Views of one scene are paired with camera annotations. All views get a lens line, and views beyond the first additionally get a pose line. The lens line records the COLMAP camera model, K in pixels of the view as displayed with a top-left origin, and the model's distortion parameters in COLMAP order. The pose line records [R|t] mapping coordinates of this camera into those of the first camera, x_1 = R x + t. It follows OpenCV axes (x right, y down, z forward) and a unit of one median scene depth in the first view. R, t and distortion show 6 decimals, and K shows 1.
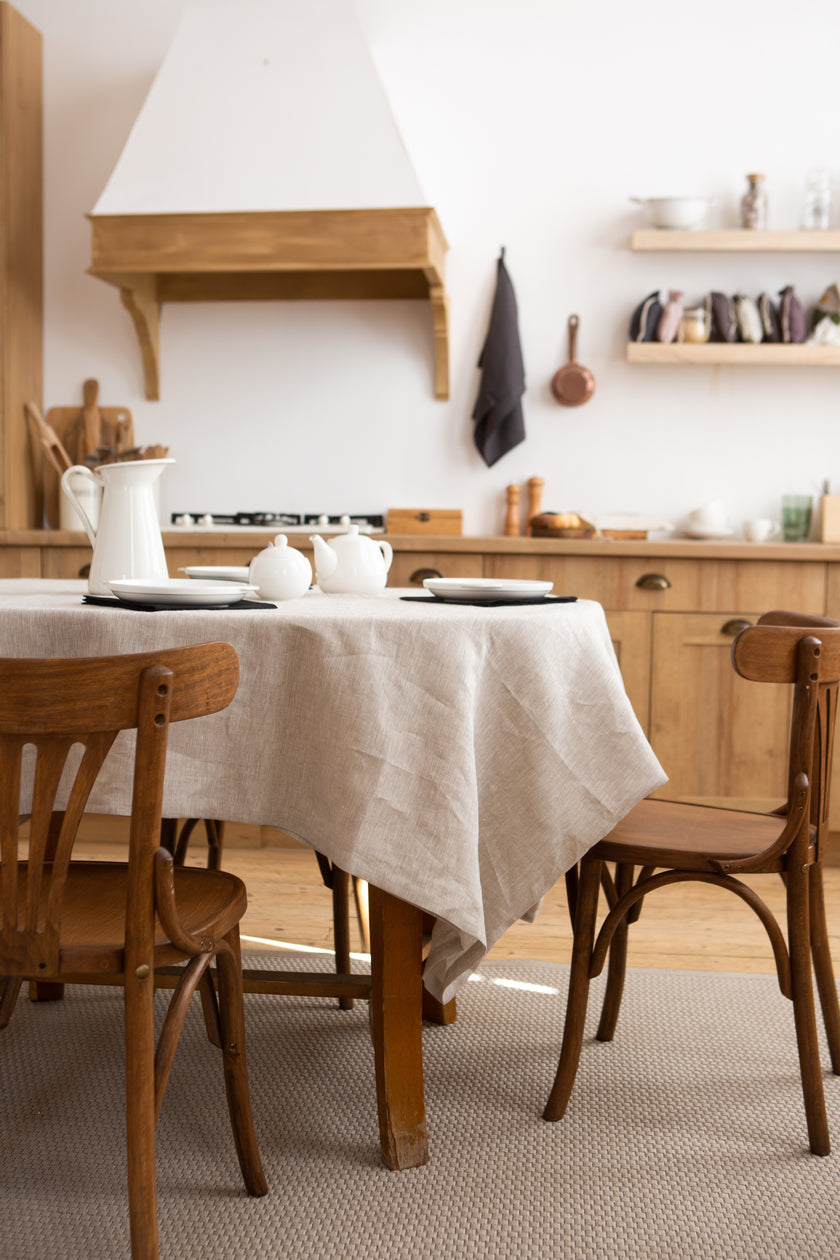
lens RADIAL K [[1446.2, 0, 385.9], [0, 1446.2, 639.1], [0, 0, 1]] dist [-0.016307, 0.000000]
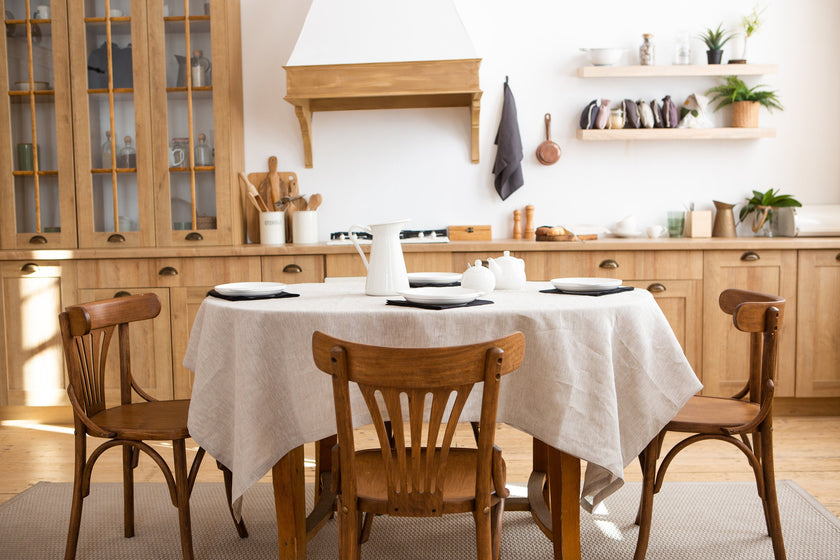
lens RADIAL K [[847.1, 0, 416.4], [0, 847.1, 286.3], [0, 0, 1]] dist [-0.038461, 0.000000]
pose [[0.996930, -0.038503, 0.068183, -0.126769], [0.038232, 0.999255, 0.005276, -0.027024], [-0.068336, -0.002653, 0.997659, -0.032027]]
